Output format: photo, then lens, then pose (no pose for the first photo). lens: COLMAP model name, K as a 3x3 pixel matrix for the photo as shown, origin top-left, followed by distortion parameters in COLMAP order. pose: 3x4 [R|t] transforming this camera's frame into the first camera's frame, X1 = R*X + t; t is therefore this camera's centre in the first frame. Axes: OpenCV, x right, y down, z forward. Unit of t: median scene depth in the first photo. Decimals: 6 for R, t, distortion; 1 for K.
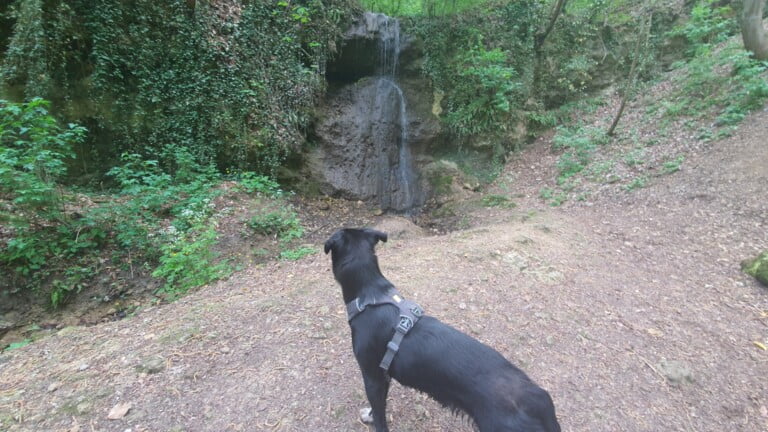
lens RADIAL K [[304.8, 0, 388.7], [0, 304.8, 228.4], [0, 0, 1]] dist [0.003400, -0.011849]
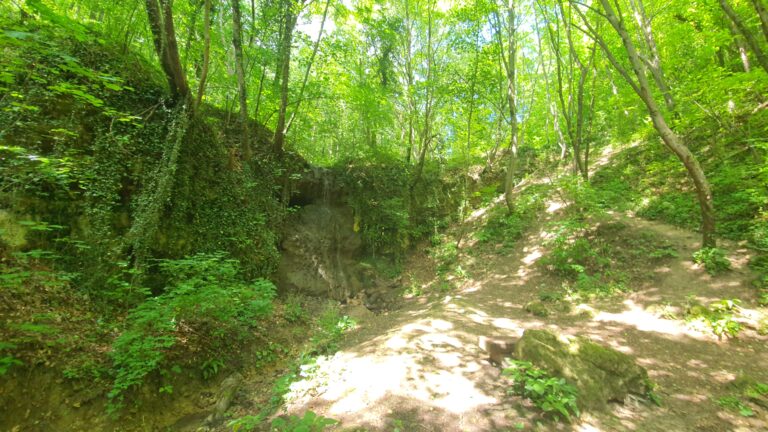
lens RADIAL K [[304.8, 0, 383.1], [0, 304.8, 222.7], [0, 0, 1]] dist [0.003400, -0.011849]
pose [[0.905168, 0.040691, 0.423101, -0.399863], [0.090970, 0.953798, -0.286347, 0.012236], [-0.415204, 0.297682, 0.859646, -0.354211]]
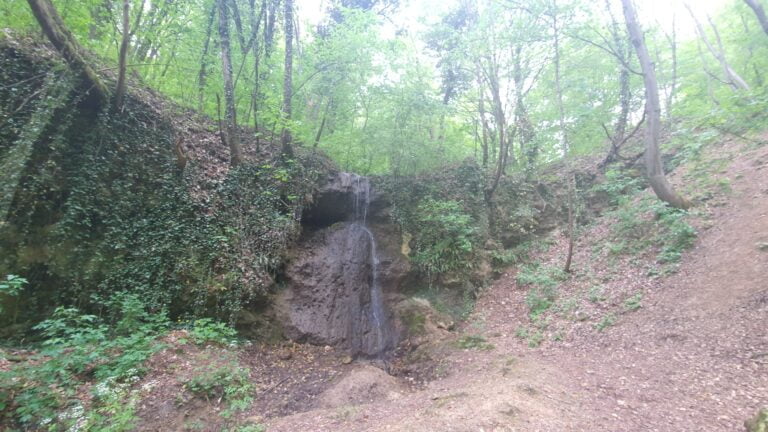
lens RADIAL K [[304.8, 0, 388.9], [0, 304.8, 226.7], [0, 0, 1]] dist [0.003400, -0.011849]
pose [[0.996396, 0.001177, 0.084816, 0.010781], [0.034327, 0.908775, -0.415872, -0.028116], [-0.077568, 0.417285, 0.905459, 0.011071]]
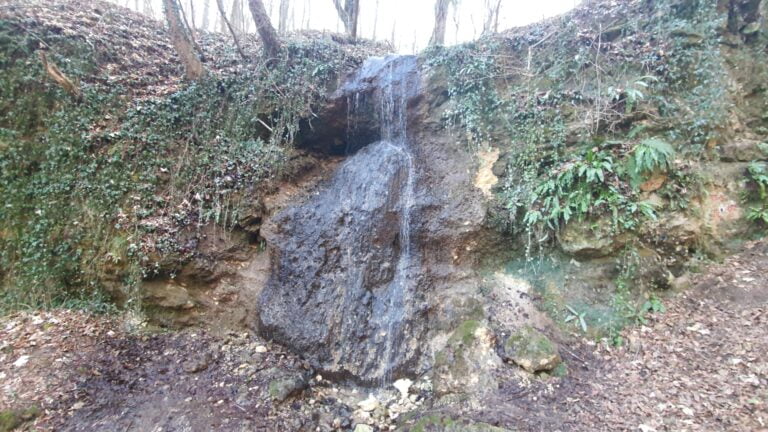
lens RADIAL K [[304.8, 0, 384.6], [0, 304.8, 227.0], [0, 0, 1]] dist [0.003400, -0.011849]
pose [[0.852672, -0.012722, -0.522291, 0.334783], [-0.110893, 0.972517, -0.204728, -0.211523], [0.510542, 0.232484, 0.827827, 0.567439]]
